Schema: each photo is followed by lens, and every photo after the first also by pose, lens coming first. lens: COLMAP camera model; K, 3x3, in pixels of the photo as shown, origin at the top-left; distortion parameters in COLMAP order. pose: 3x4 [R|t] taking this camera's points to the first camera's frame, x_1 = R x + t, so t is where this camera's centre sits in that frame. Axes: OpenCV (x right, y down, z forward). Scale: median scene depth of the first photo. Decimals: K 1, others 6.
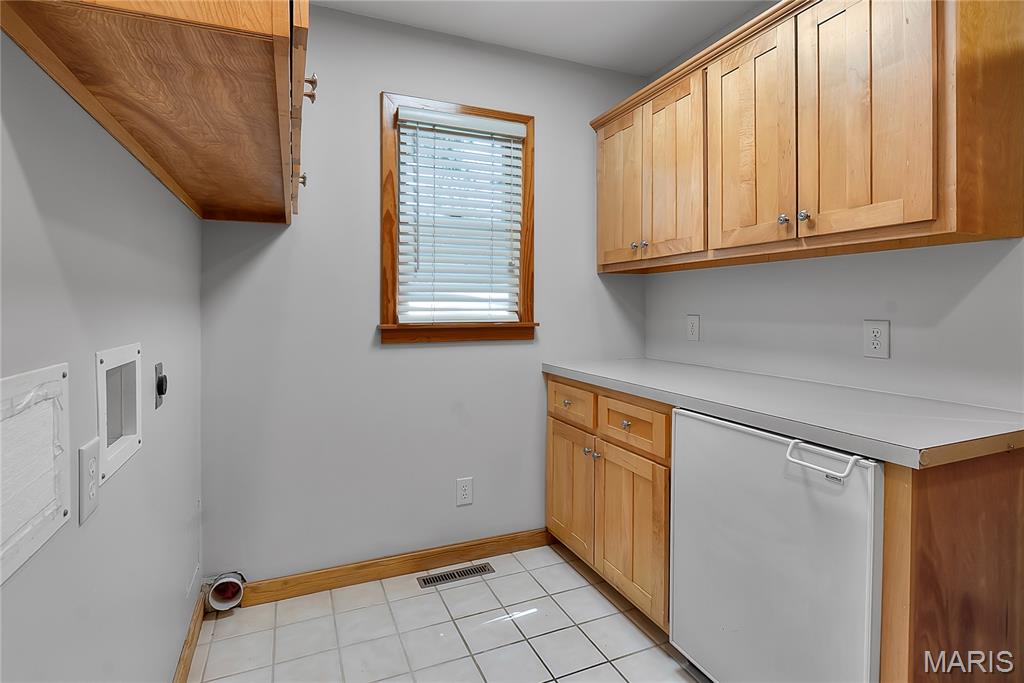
lens RADIAL K [[490.4, 0, 498.9], [0, 490.4, 309.5], [0, 0, 1]] dist [-0.024360, -0.000194]
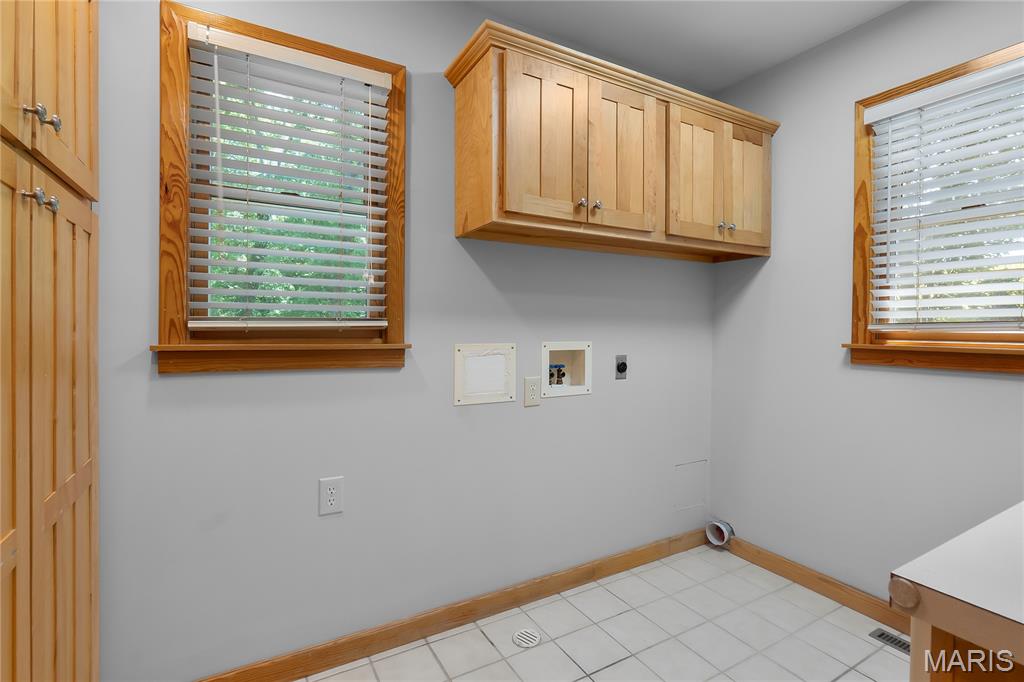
lens RADIAL K [[490.4, 0, 513.1], [0, 490.4, 333.1], [0, 0, 1]] dist [-0.024360, -0.000194]
pose [[0.108260, 0.016597, -0.993984, 0.643949], [-0.011251, 0.999817, 0.015469, 0.002446], [0.994059, 0.009508, 0.108427, 0.234417]]
